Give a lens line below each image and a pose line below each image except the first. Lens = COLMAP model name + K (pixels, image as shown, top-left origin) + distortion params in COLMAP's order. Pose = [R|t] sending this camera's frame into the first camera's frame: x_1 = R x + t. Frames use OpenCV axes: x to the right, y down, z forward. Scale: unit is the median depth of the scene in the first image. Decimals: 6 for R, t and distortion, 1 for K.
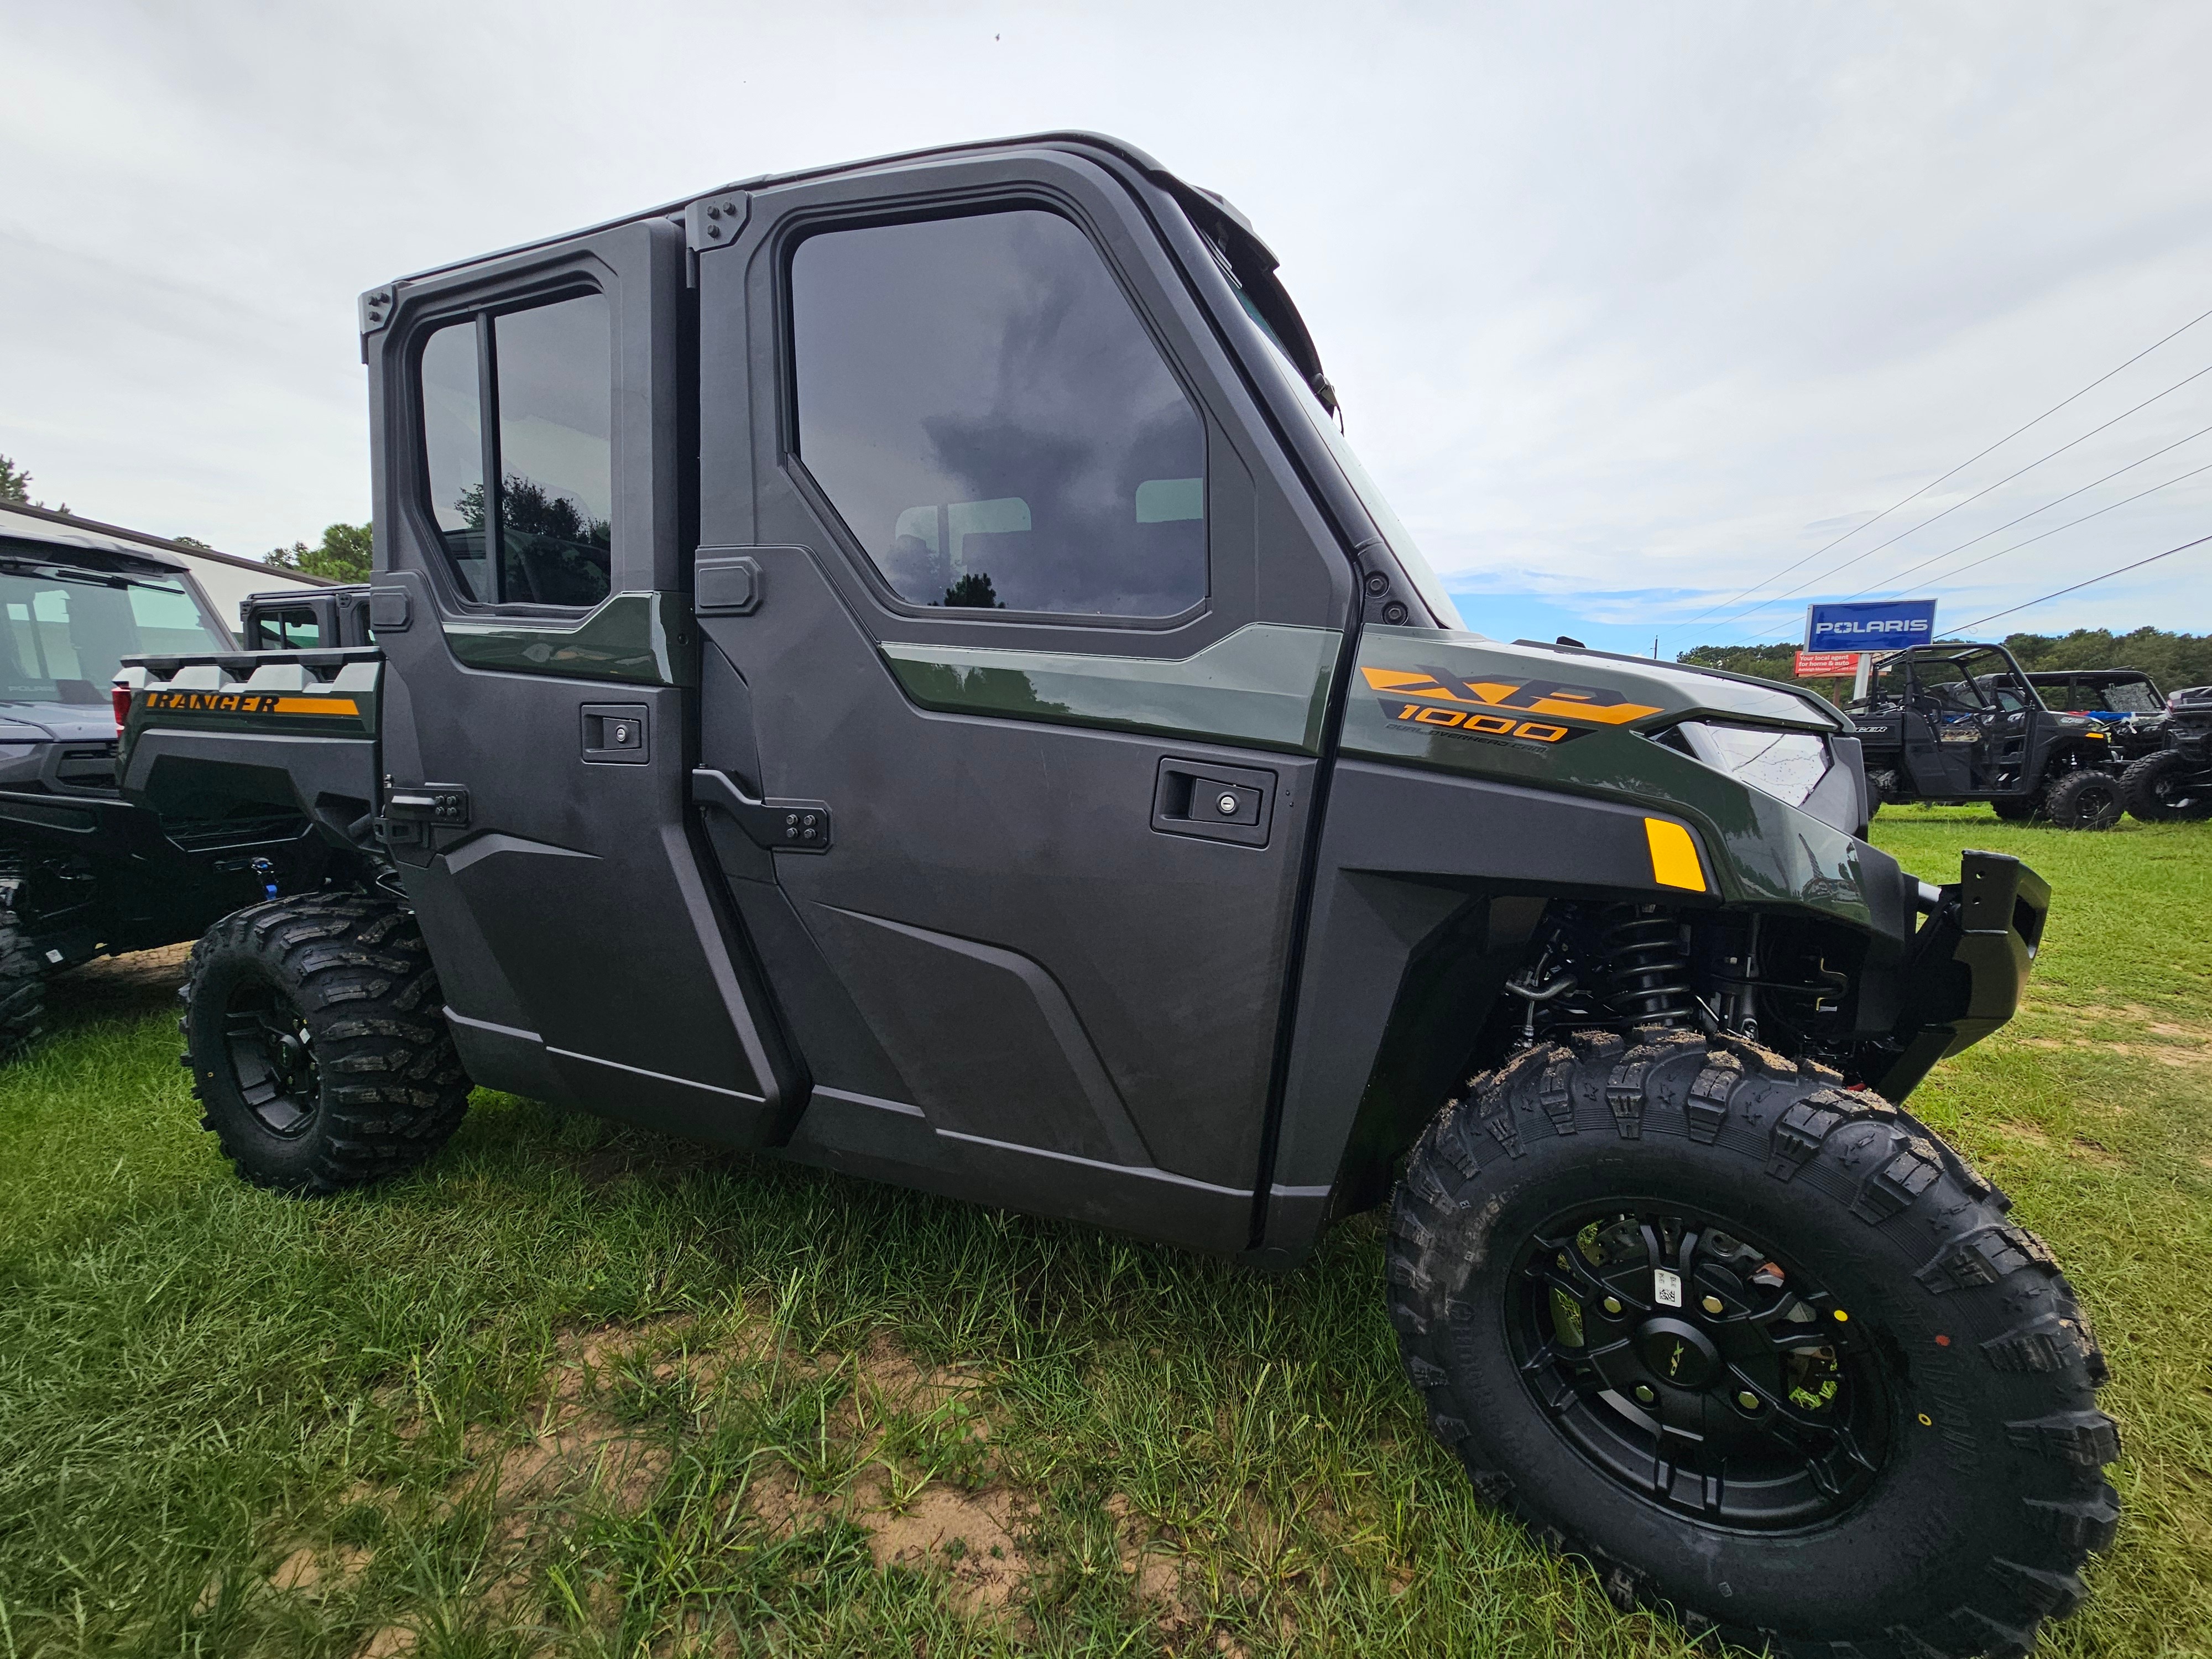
lens RADIAL K [[874.1, 0, 1106.0], [0, 874.1, 829.5], [0, 0, 1]] dist [-0.001539, 0.000749]
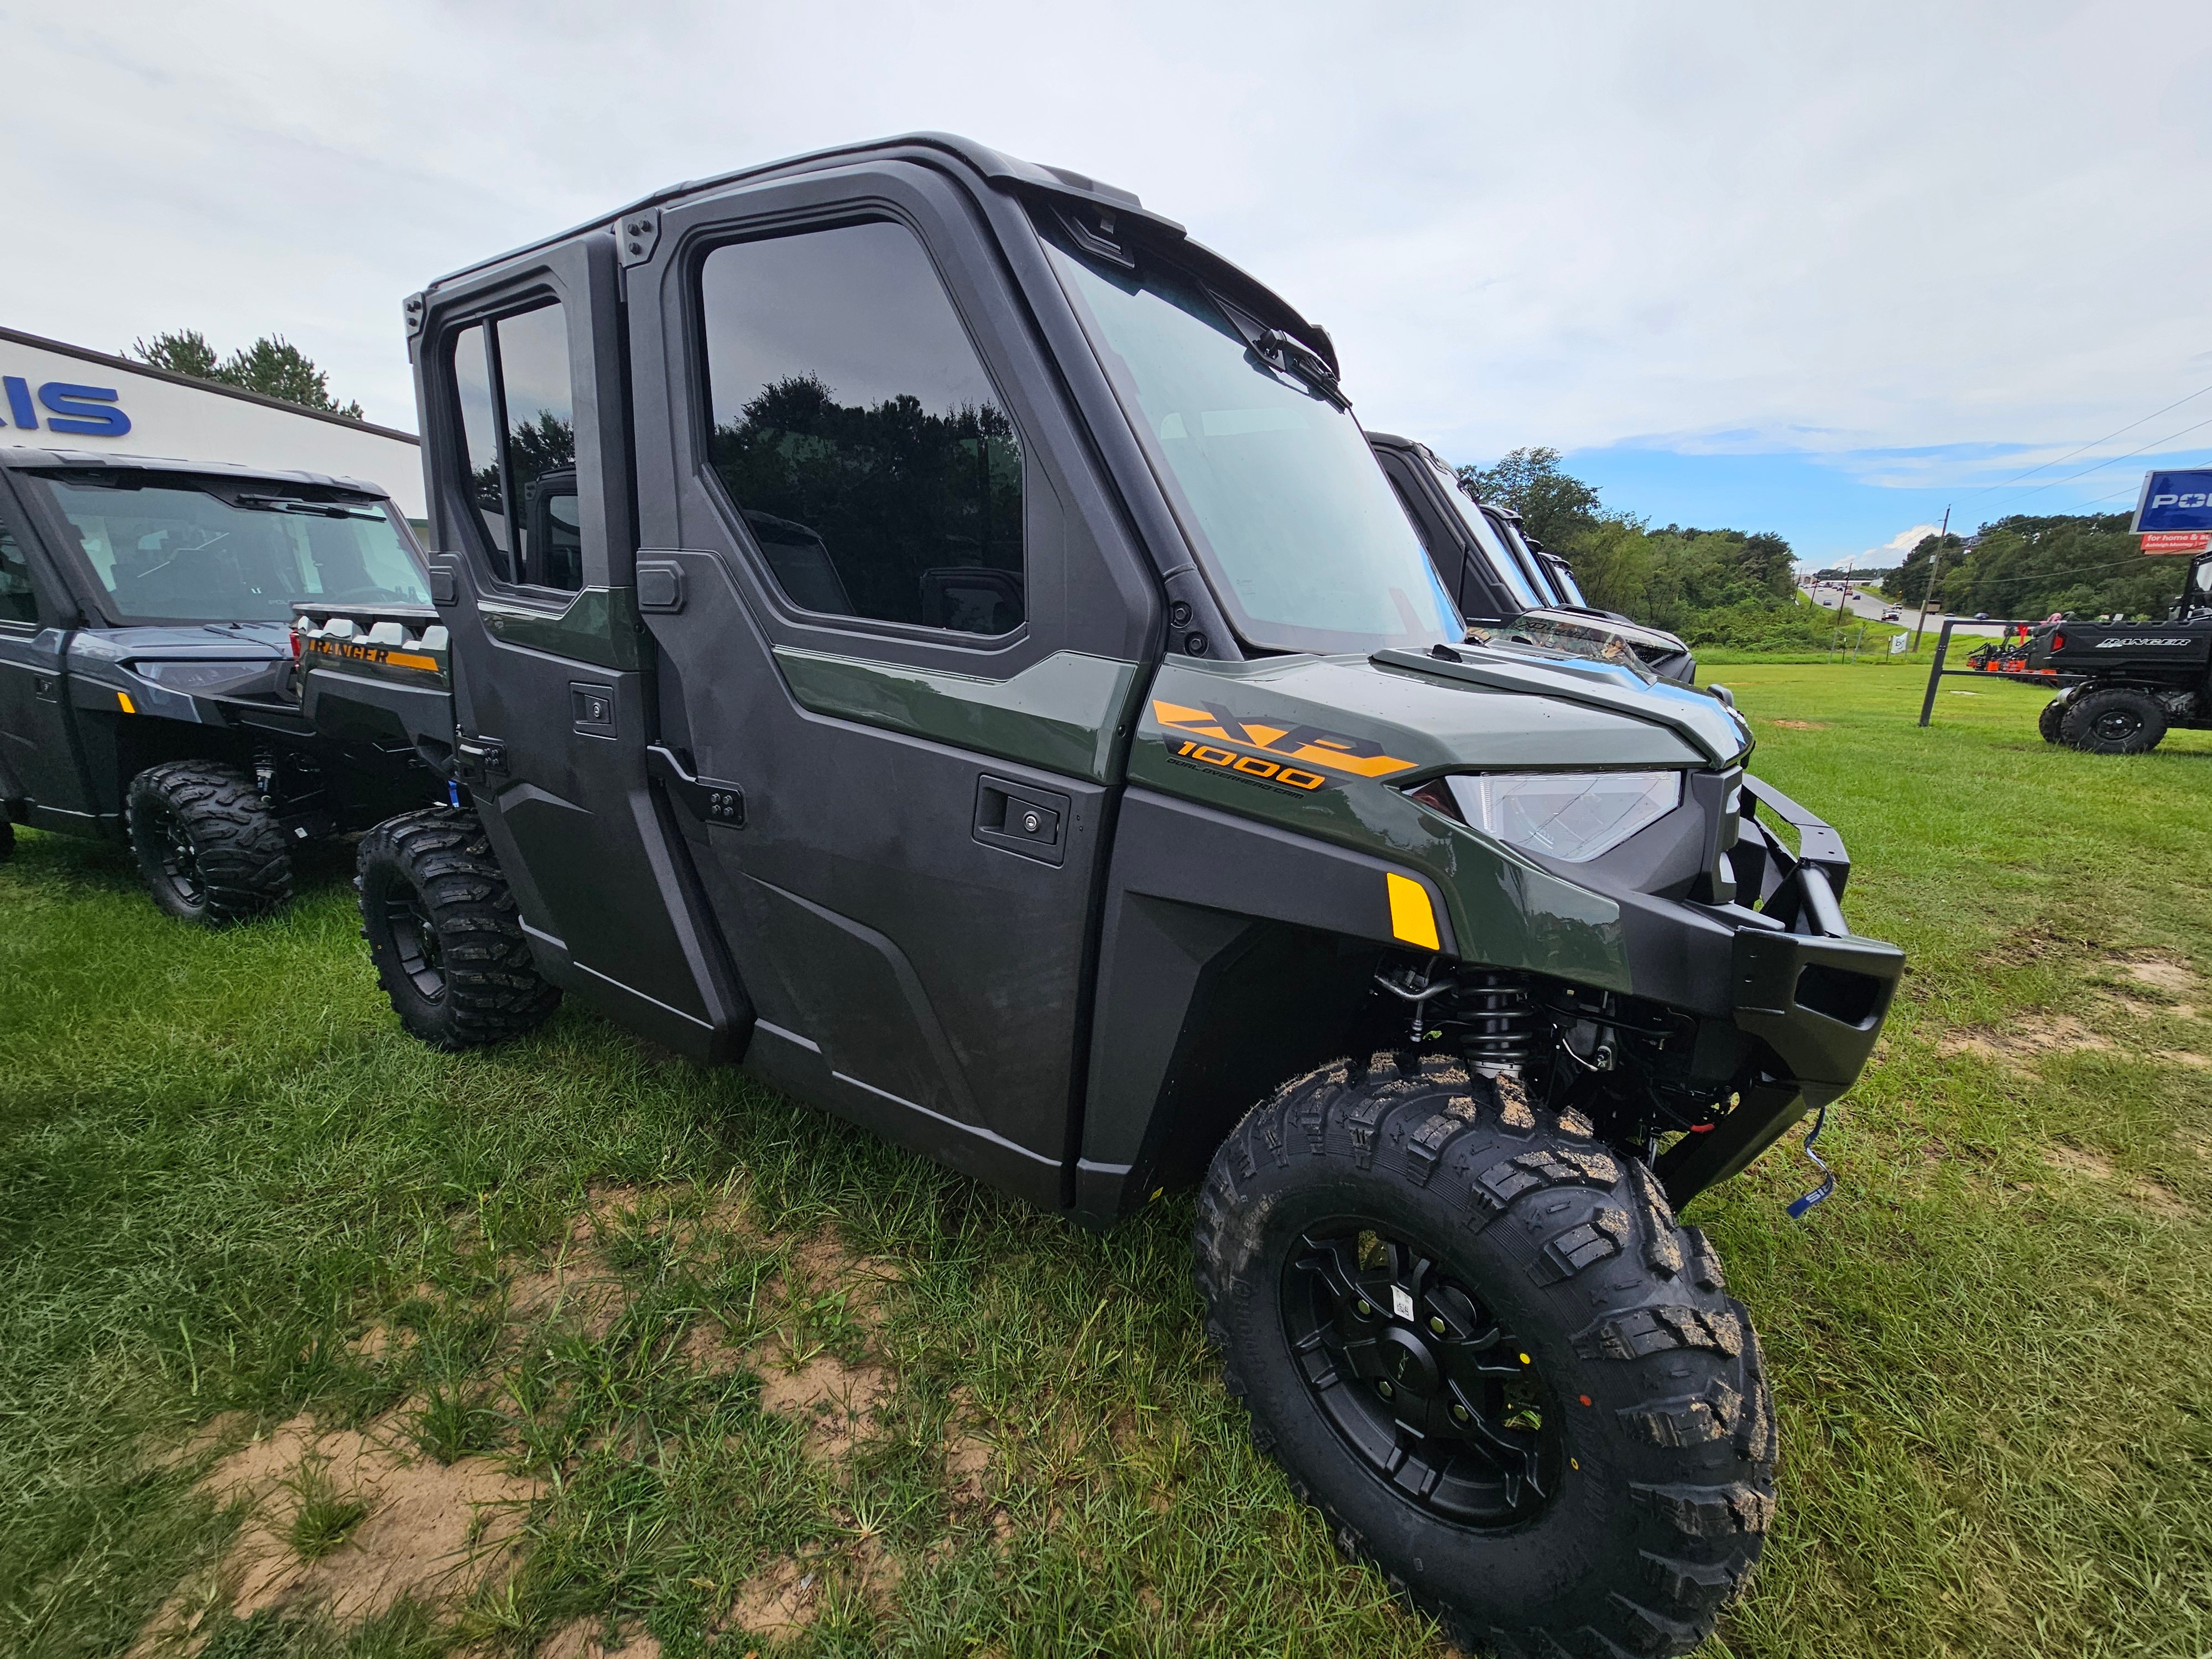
lens RADIAL K [[878.3, 0, 1107.1], [0, 878.3, 825.0], [0, 0, 1]] dist [-0.000985, -0.000490]
pose [[0.982960, 0.051563, -0.176439, 0.342815], [-0.029193, 0.991459, 0.127107, -0.135361], [0.181486, -0.119790, 0.976070, -0.029473]]
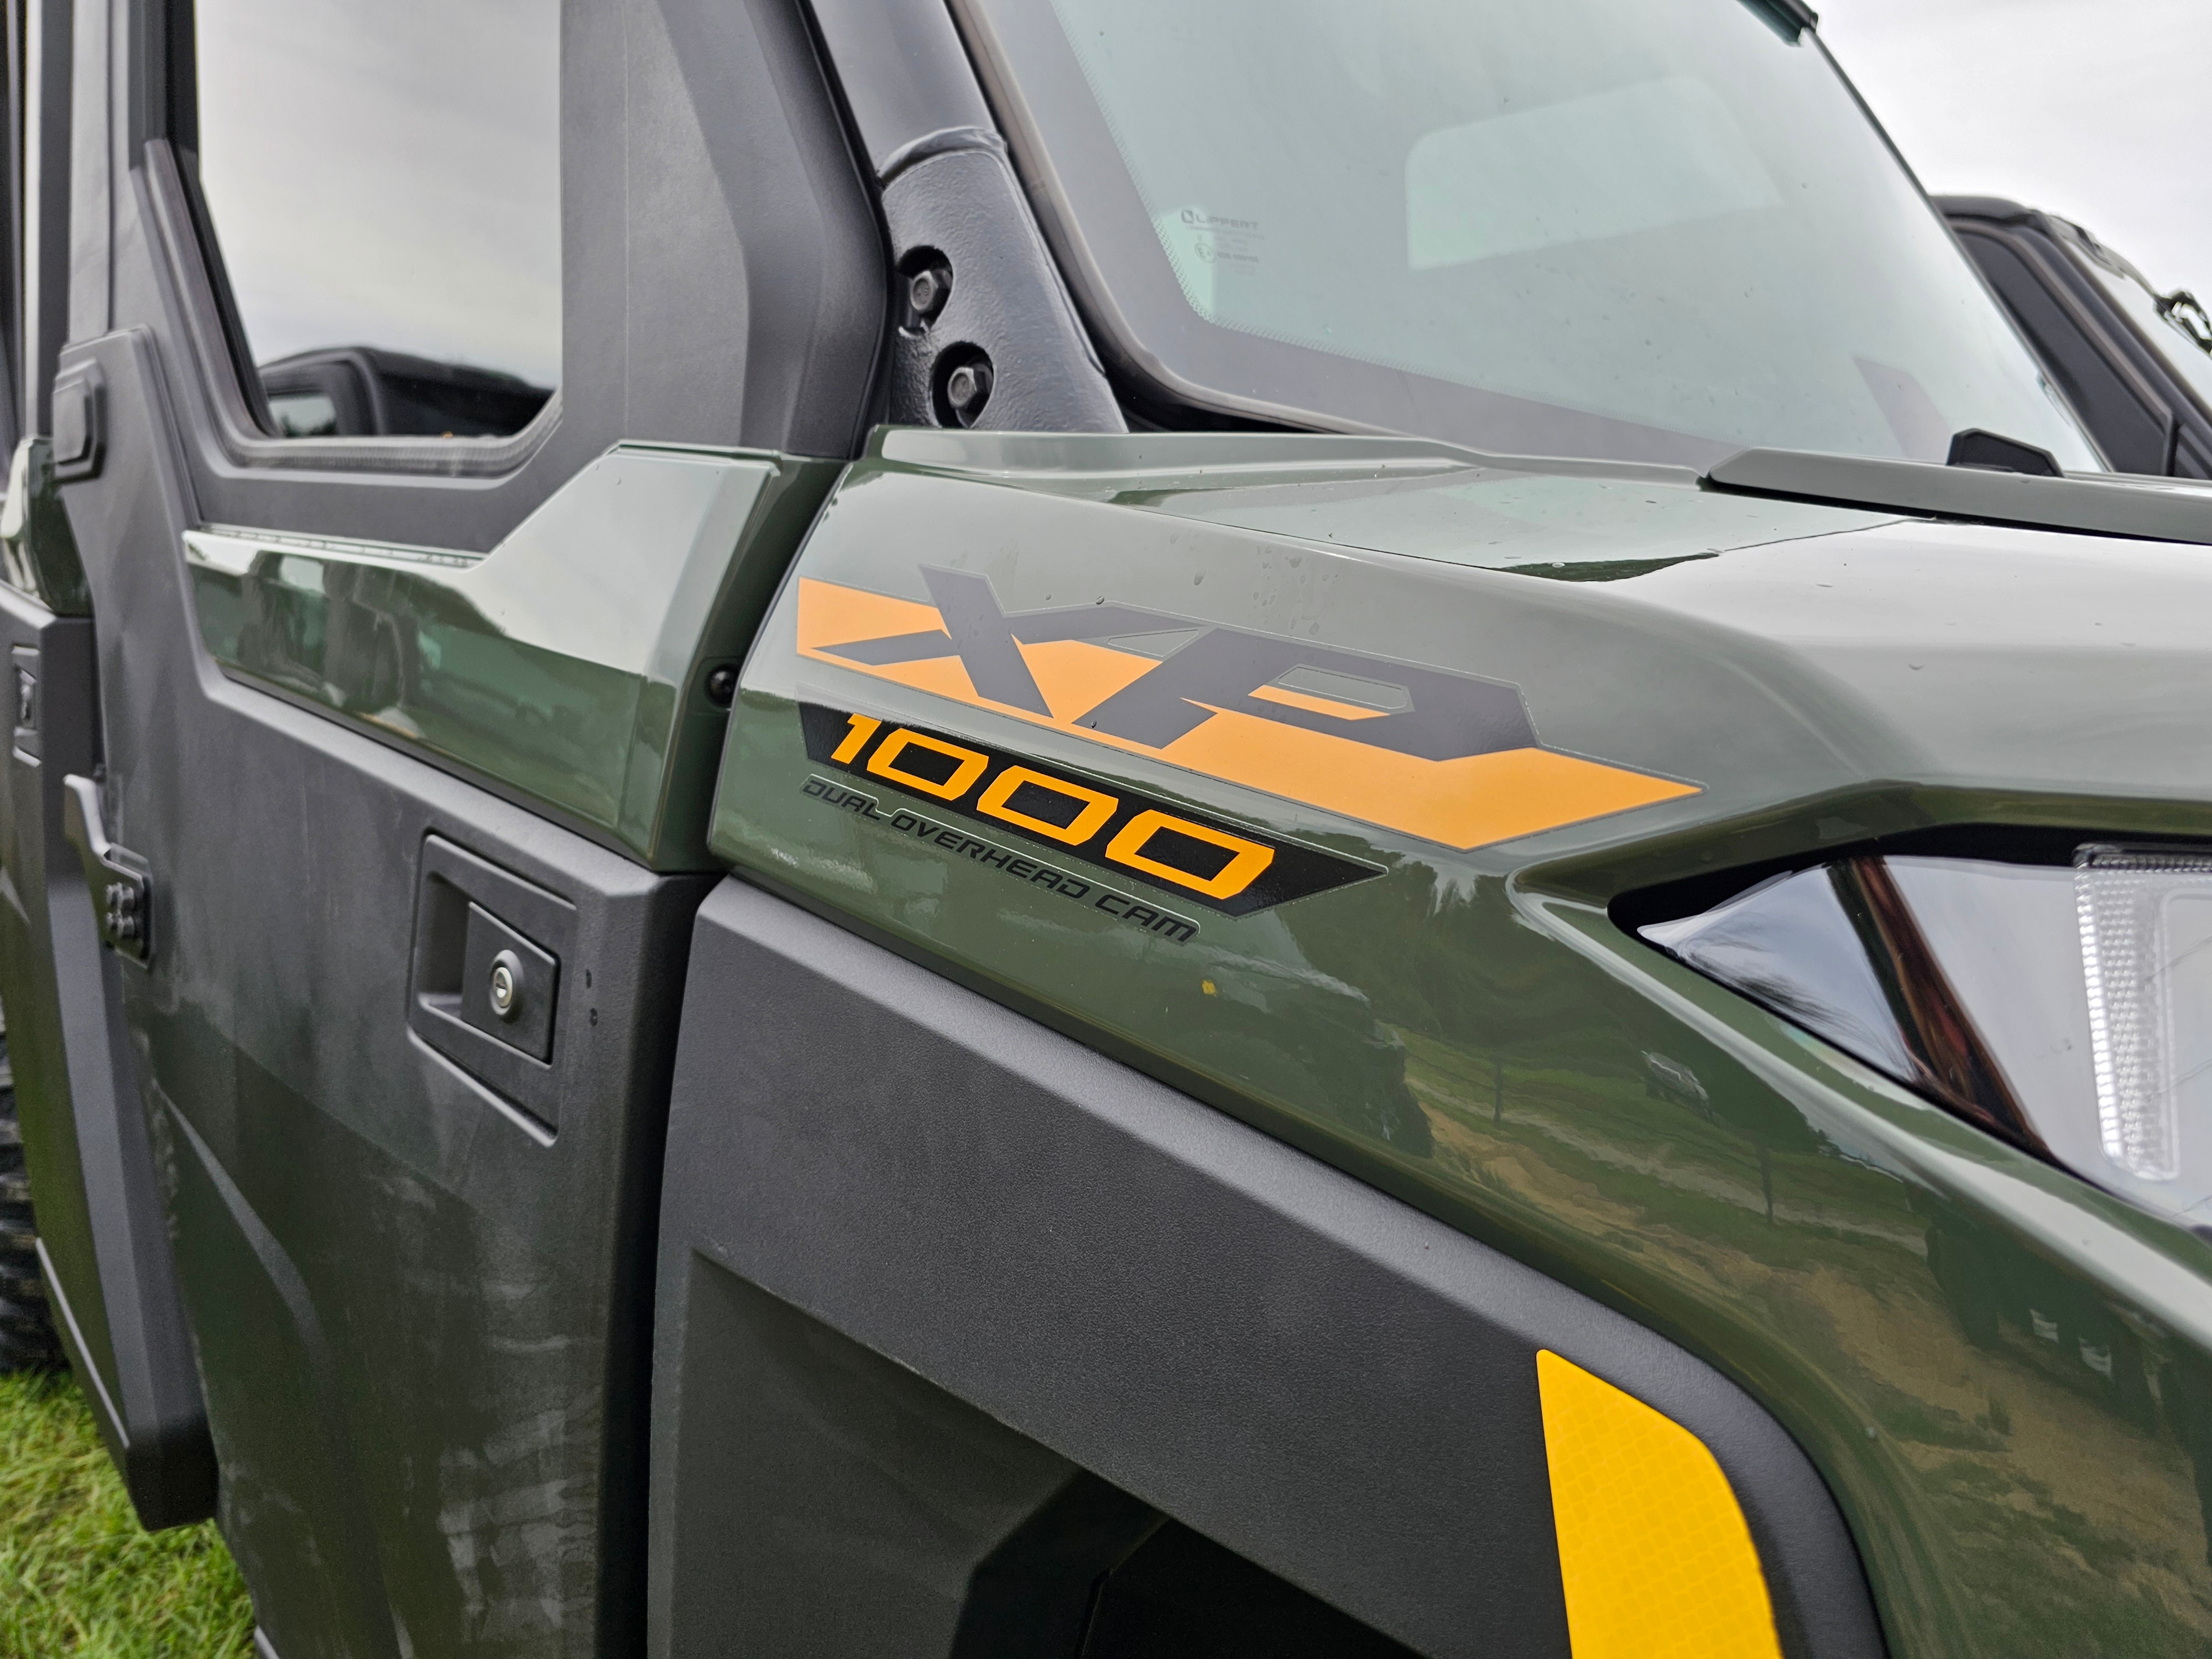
lens RADIAL K [[1497.2, 0, 1116.5], [0, 1497.2, 808.4], [0, 0, 1]] dist [0.009065, -0.000162]
pose [[0.907247, 0.052753, -0.417278, 0.480707], [-0.055884, 0.998426, 0.004721, -0.093282], [0.416870, 0.019036, 0.908767, 0.472503]]
